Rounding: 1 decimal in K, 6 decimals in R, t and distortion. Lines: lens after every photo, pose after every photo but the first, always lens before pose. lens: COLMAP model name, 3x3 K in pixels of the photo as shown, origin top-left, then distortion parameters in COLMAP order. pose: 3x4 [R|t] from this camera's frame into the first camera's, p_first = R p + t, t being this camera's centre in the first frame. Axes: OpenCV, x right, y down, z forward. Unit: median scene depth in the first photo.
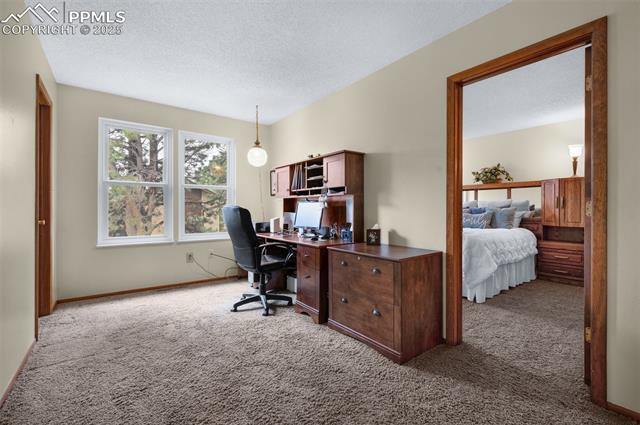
lens RADIAL K [[282.3, 0, 321.6], [0, 282.3, 206.5], [0, 0, 1]] dist [-0.005590, -0.000465]
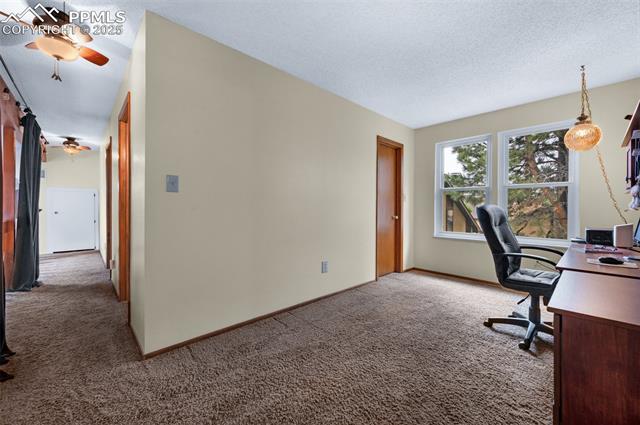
lens RADIAL K [[256.6, 0, 322.9], [0, 256.6, 211.4], [0, 0, 1]] dist [-0.000607, -0.000781]
pose [[0.102597, 0.007589, -0.994694, 0.220968], [-0.005405, 0.999960, 0.007071, 0.006395], [0.994708, 0.004651, 0.102633, 0.177228]]
